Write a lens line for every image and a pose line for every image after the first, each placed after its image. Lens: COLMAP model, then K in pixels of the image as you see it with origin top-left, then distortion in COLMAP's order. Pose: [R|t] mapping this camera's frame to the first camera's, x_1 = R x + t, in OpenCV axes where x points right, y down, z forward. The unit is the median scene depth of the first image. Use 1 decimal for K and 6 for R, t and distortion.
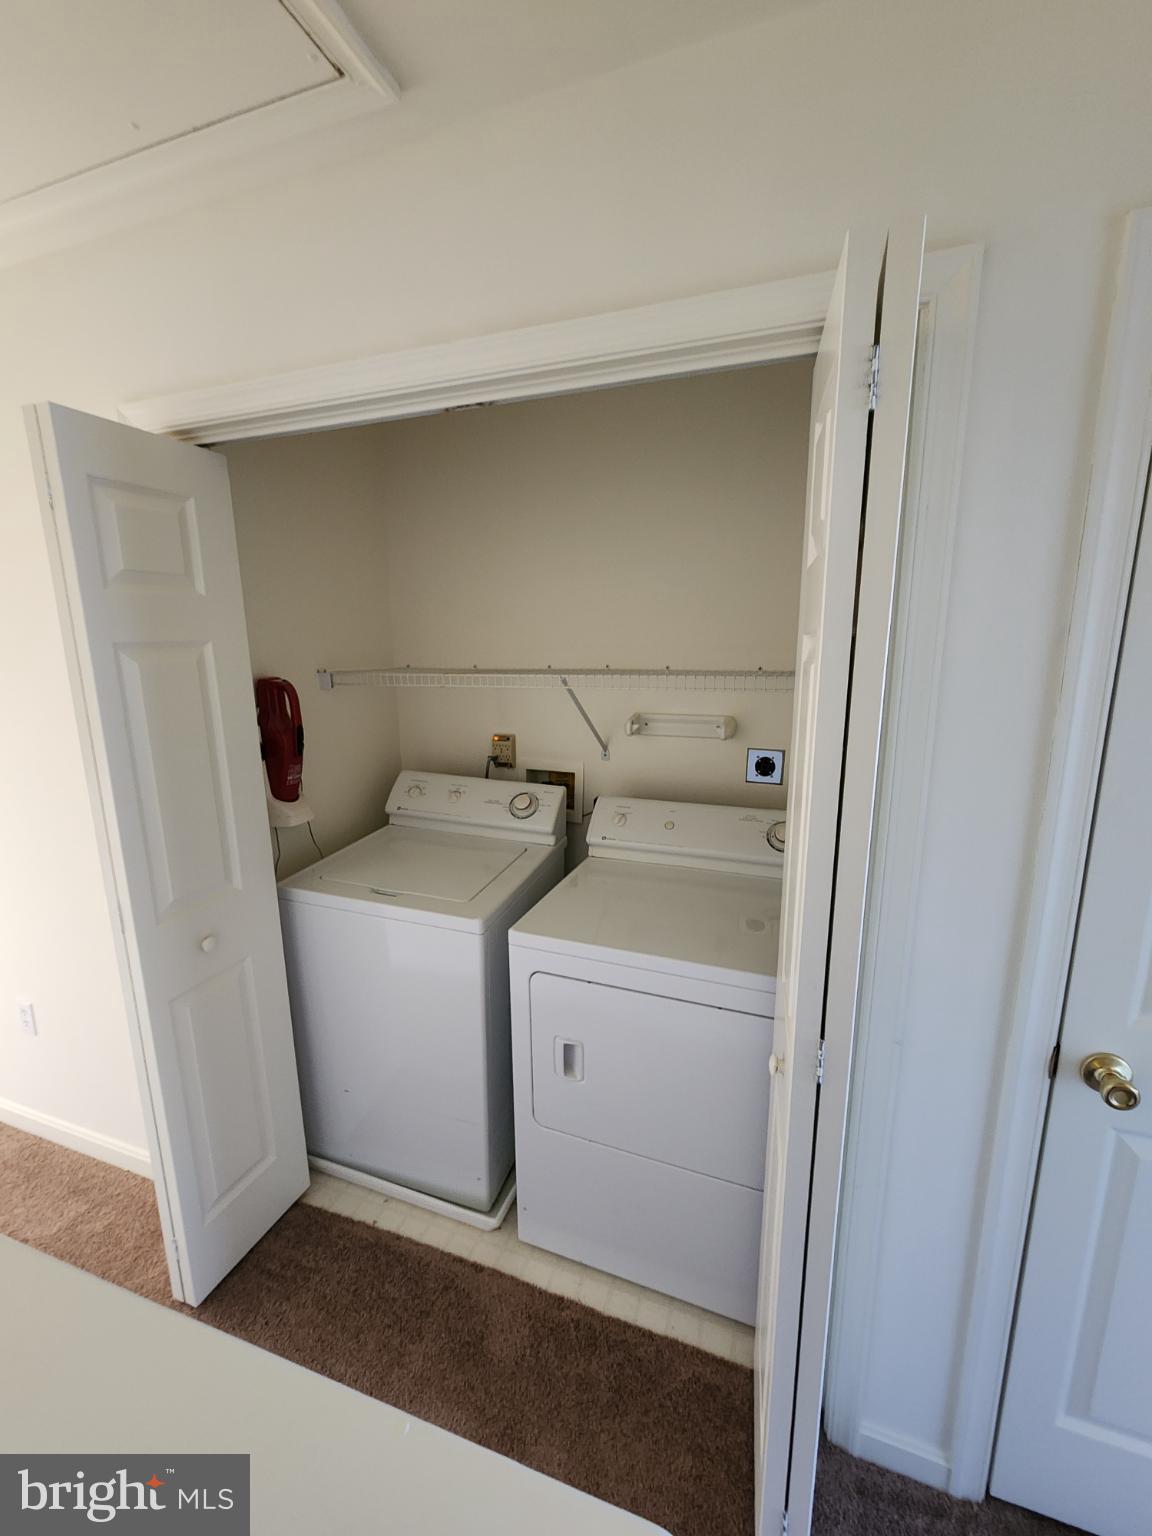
lens RADIAL K [[635.1, 0, 573.3], [0, 635.1, 765.1], [0, 0, 1]] dist [-0.003277, -0.000806]
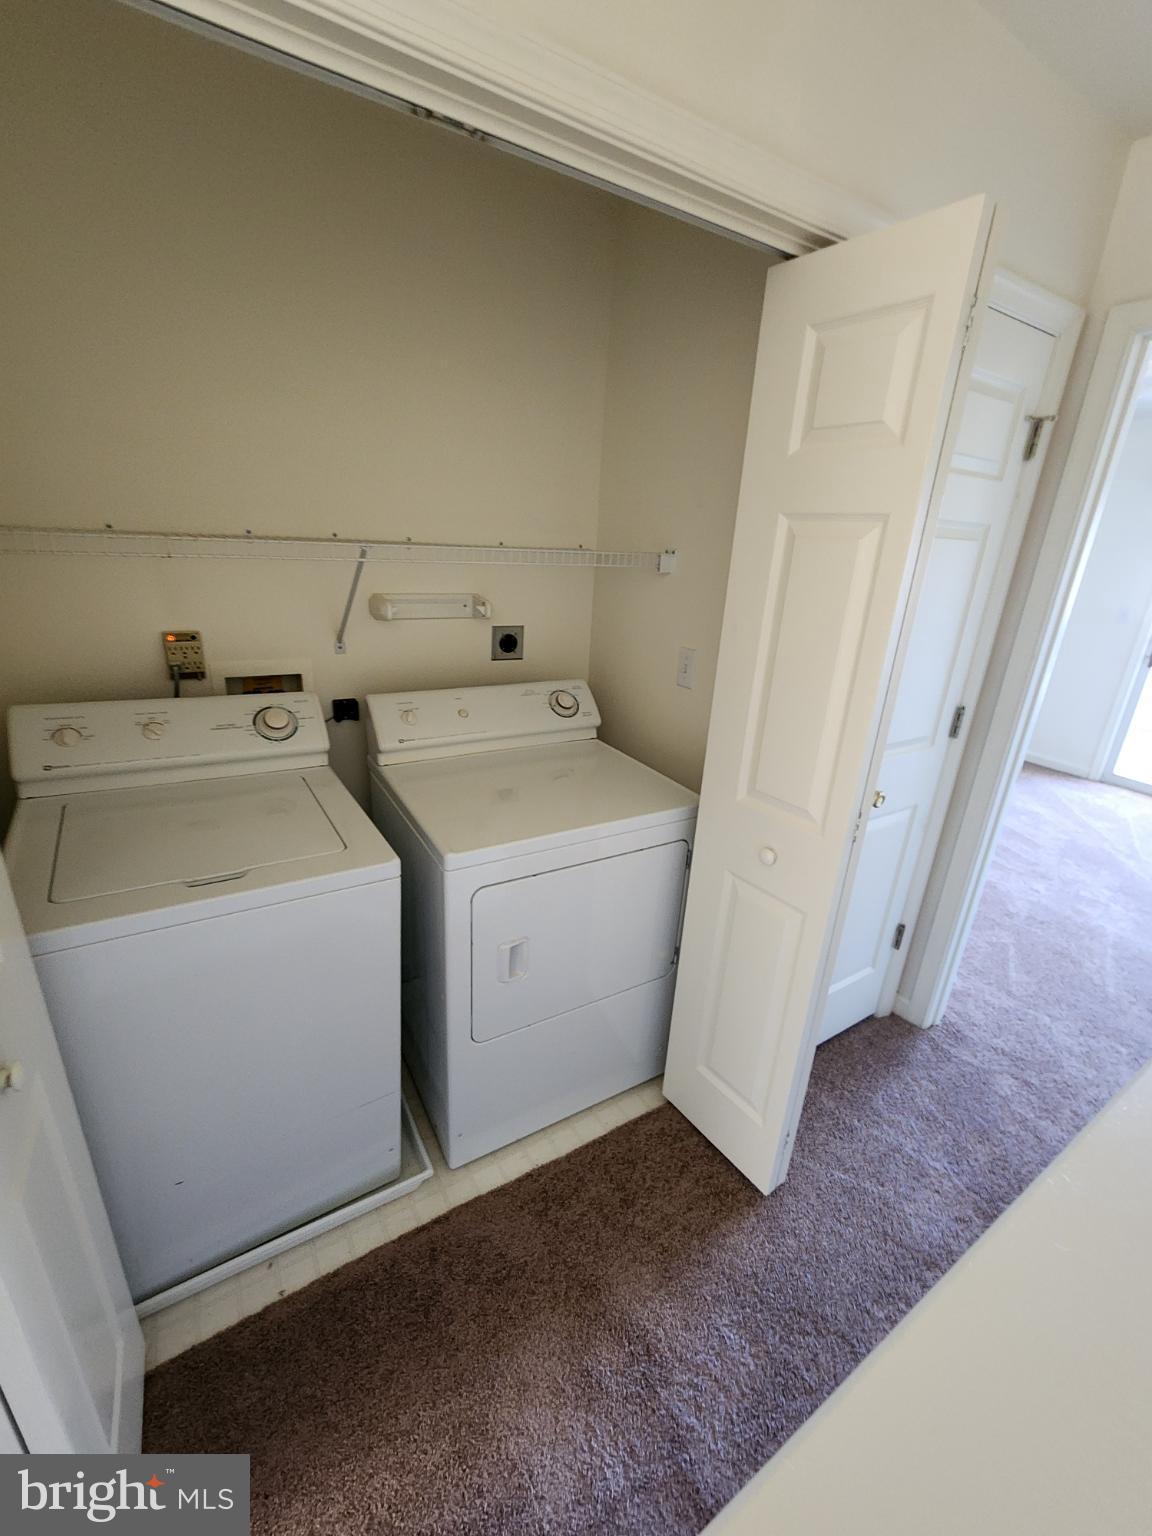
lens RADIAL K [[635.1, 0, 573.5], [0, 635.1, 769.0], [0, 0, 1]] dist [-0.003277, -0.000806]
pose [[0.612287, -0.231627, 0.755945, -0.494928], [0.092333, 0.970530, 0.222591, -0.020816], [-0.785225, -0.066491, 0.615630, 0.284451]]
